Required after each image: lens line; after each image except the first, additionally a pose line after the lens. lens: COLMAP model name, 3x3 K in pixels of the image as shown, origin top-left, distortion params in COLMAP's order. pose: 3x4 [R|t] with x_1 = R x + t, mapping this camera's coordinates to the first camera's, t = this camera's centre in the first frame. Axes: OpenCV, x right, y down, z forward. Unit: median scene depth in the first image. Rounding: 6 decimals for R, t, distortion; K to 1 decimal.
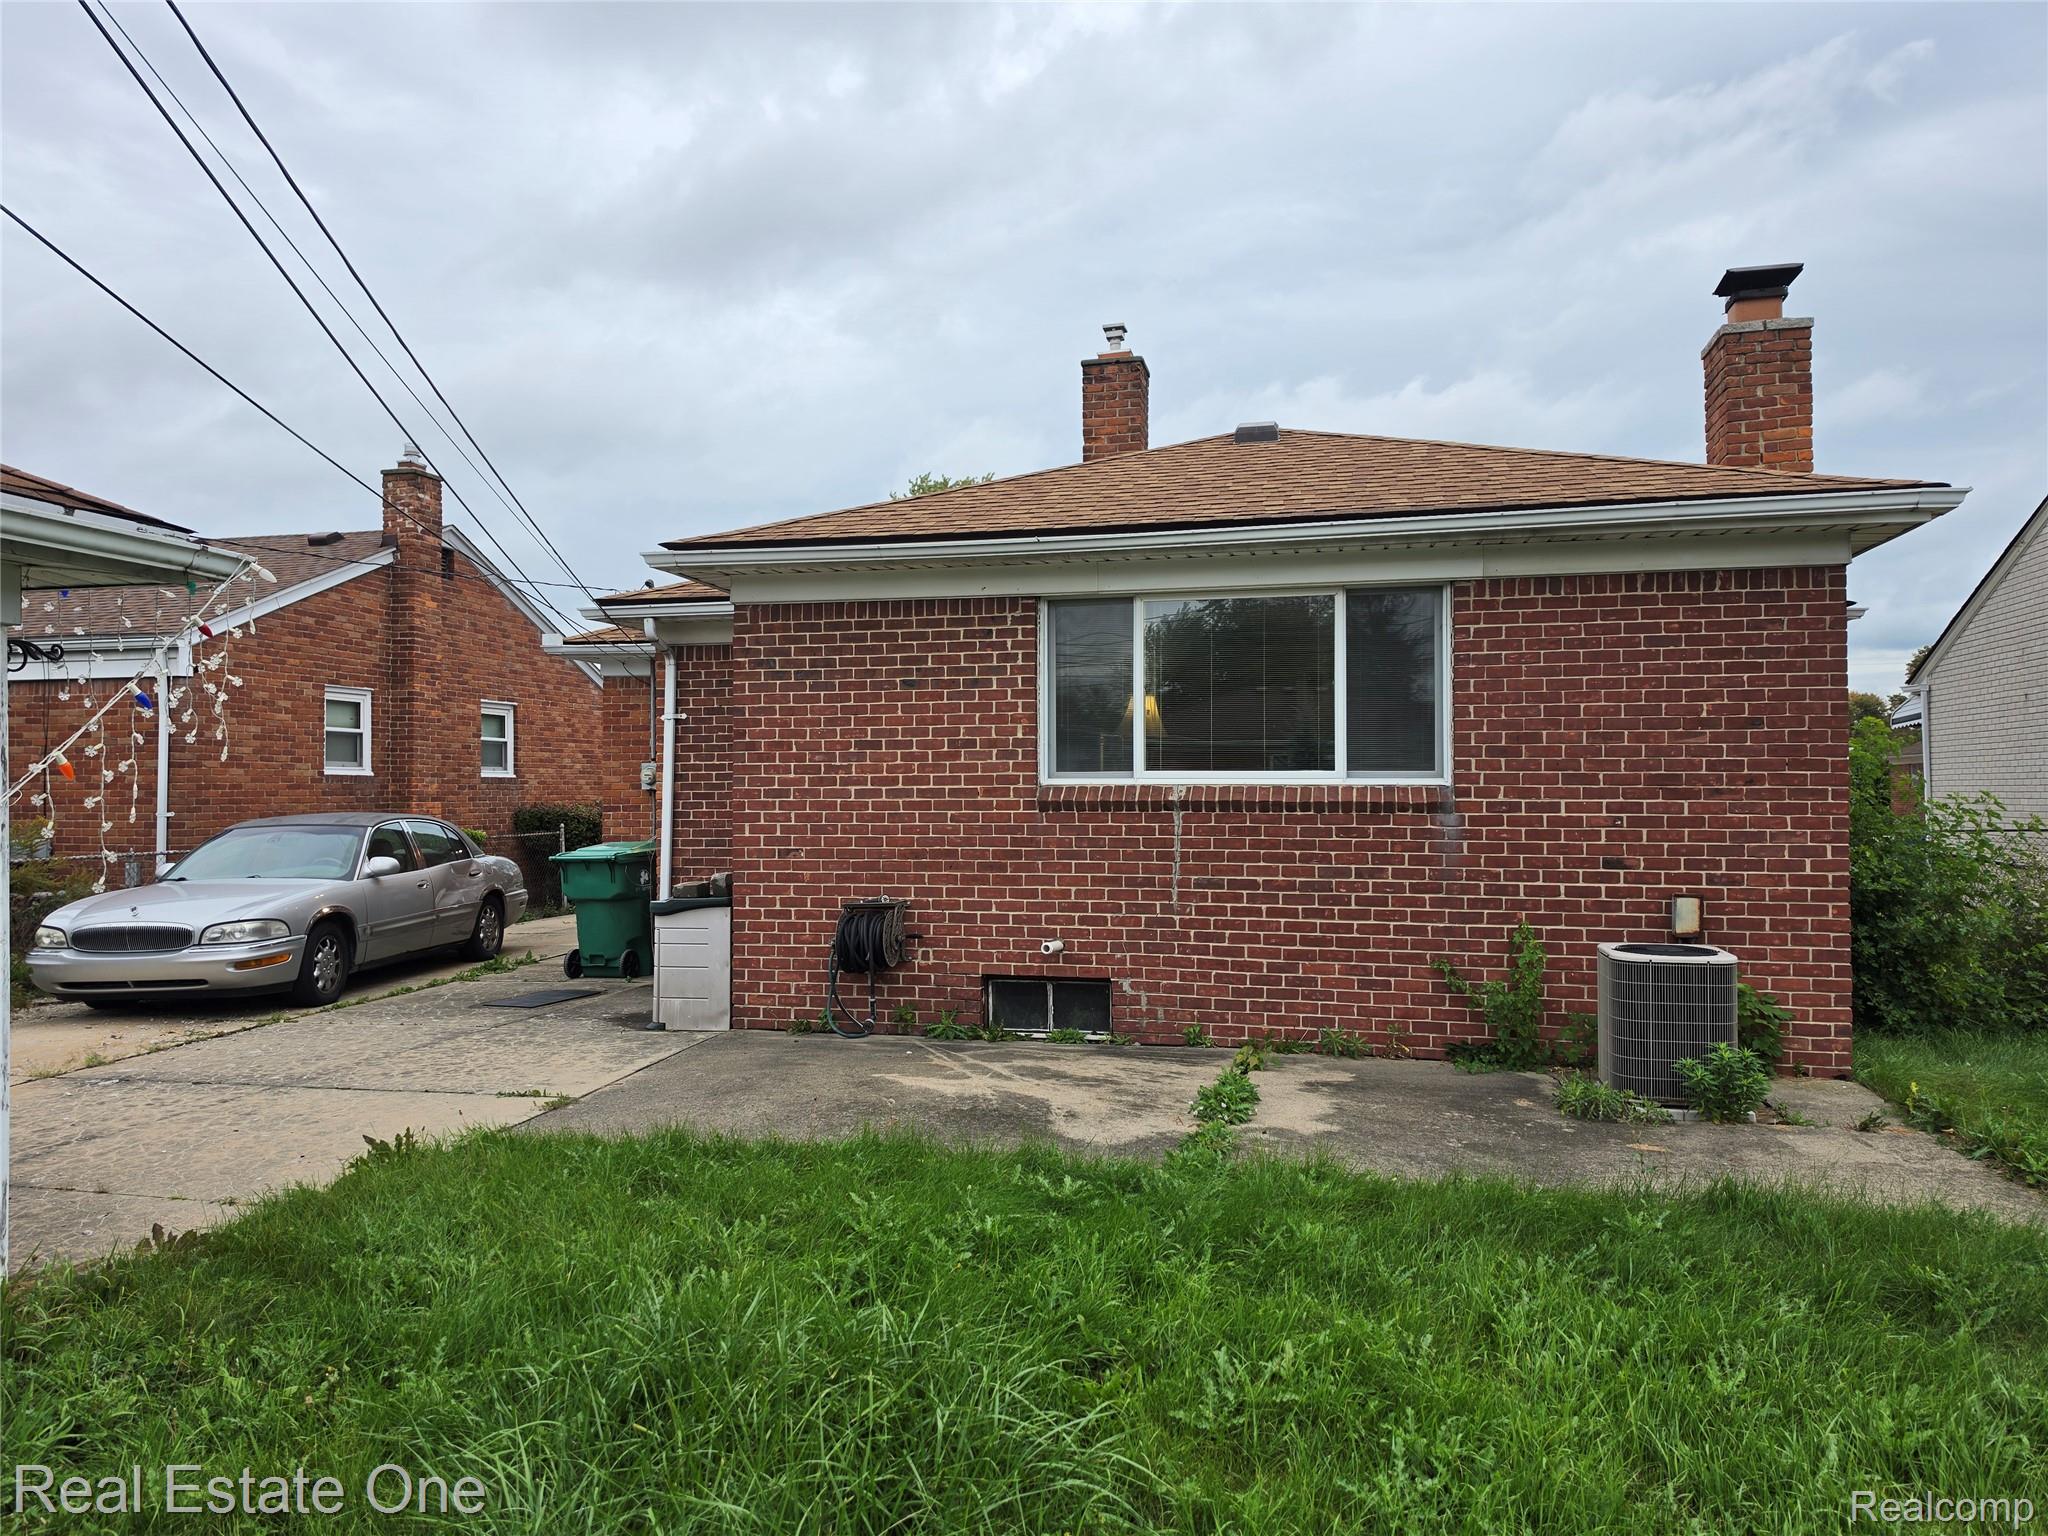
lens RADIAL K [[1437.5, 0, 979.4], [0, 1437.5, 789.7], [0, 0, 1]] dist [0.072441, -0.074572]
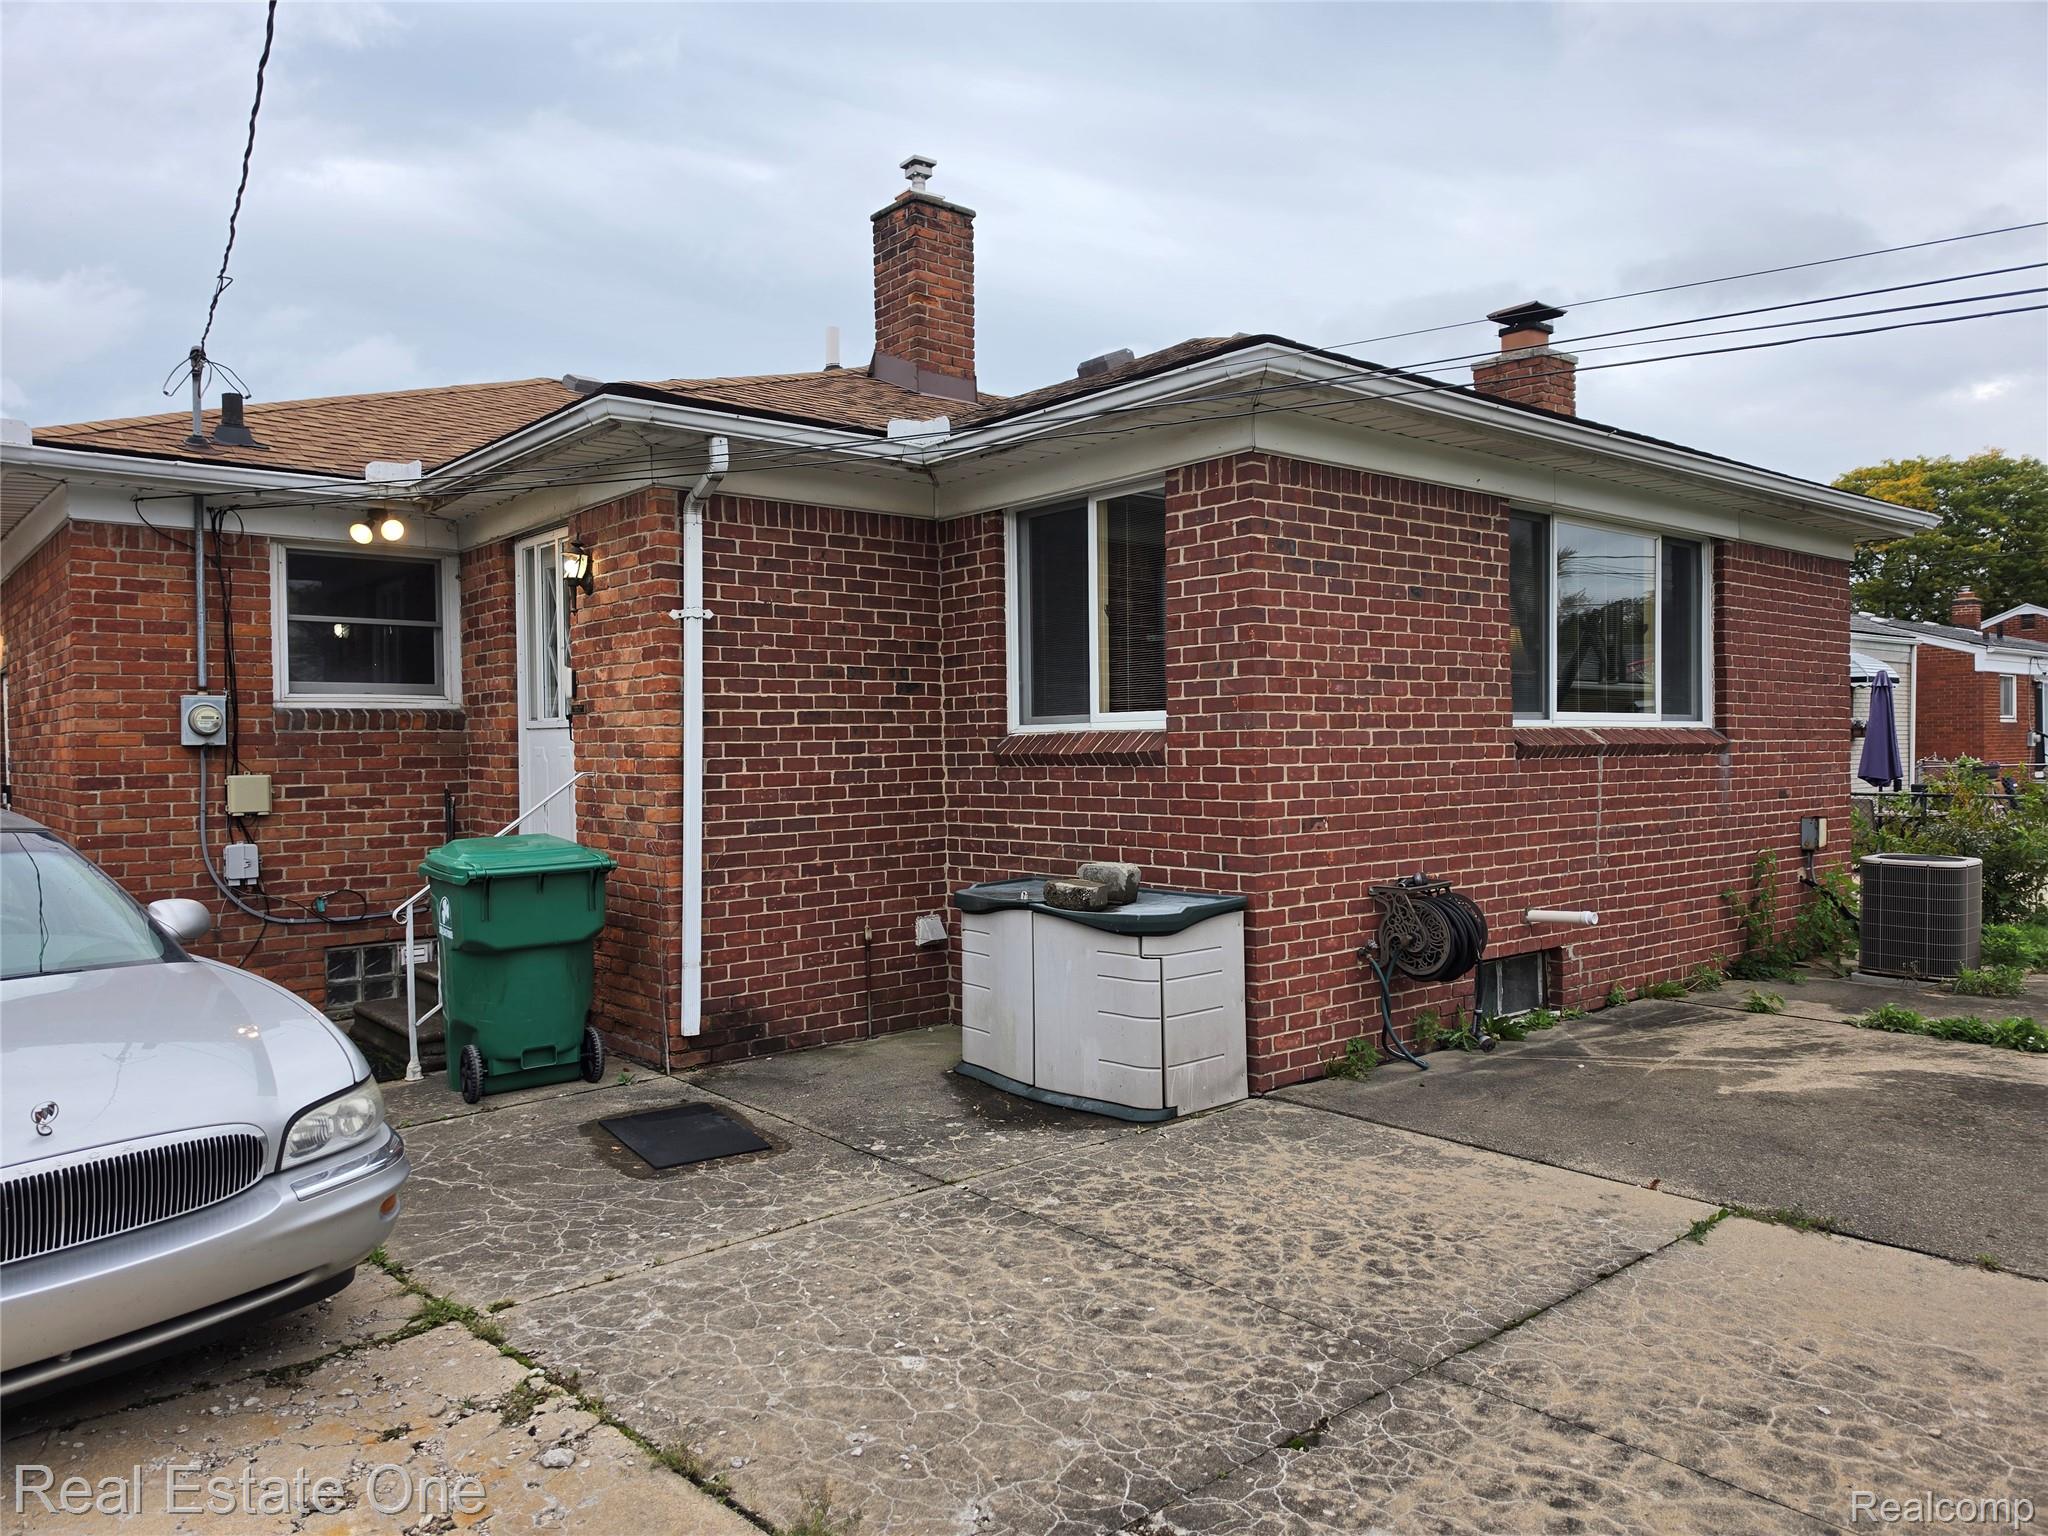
lens RADIAL K [[1437.5, 0, 979.4], [0, 1437.5, 789.7], [0, 0, 1]] dist [0.072441, -0.074572]
pose [[0.589160, -0.028778, 0.807504, -0.773813], [0.009433, 0.999542, 0.028740, 0.005779], [-0.807961, -0.009315, 0.589162, 0.707801]]
